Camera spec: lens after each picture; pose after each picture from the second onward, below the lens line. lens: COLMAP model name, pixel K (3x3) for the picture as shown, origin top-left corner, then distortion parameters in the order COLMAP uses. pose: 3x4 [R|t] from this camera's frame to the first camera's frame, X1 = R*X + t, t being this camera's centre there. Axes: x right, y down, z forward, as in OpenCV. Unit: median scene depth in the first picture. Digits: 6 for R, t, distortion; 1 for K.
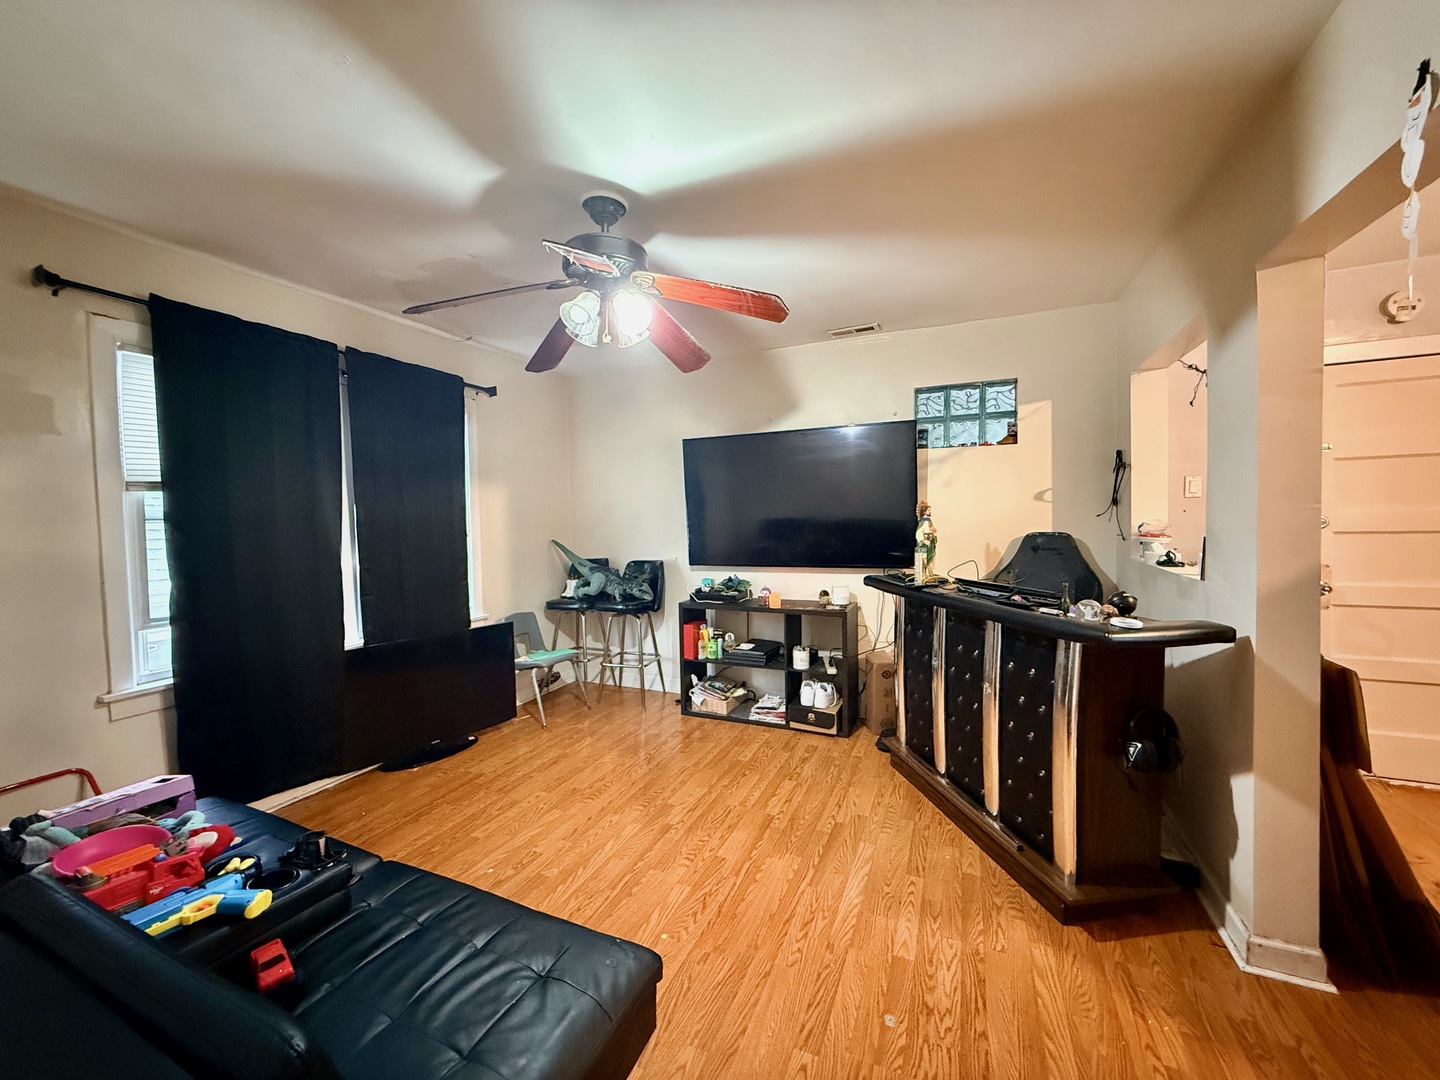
lens RADIAL K [[572.8, 0, 712.2], [0, 572.8, 542.8], [0, 0, 1]] dist [0.002524, 0.000136]
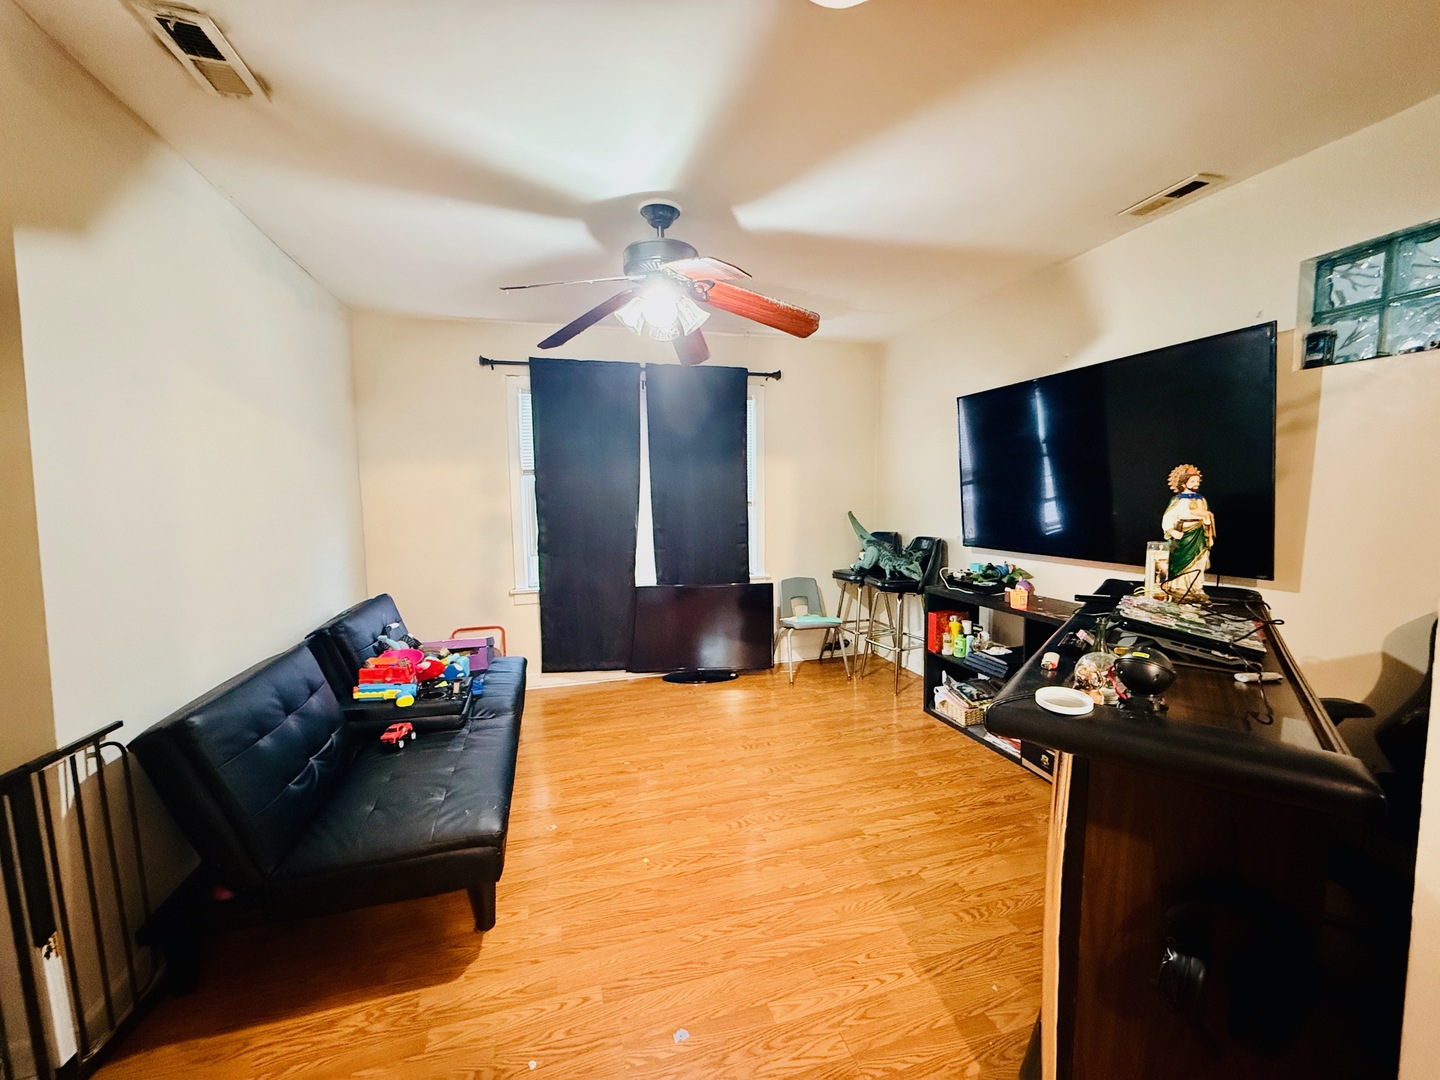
lens RADIAL K [[572.8, 0, 716.7], [0, 572.8, 541.8], [0, 0, 1]] dist [0.002524, 0.000136]
pose [[0.651975, 0.071700, -0.754843, 0.416460], [-0.030355, 0.997189, 0.068502, -0.015906], [0.757632, -0.021748, 0.652319, 0.188266]]
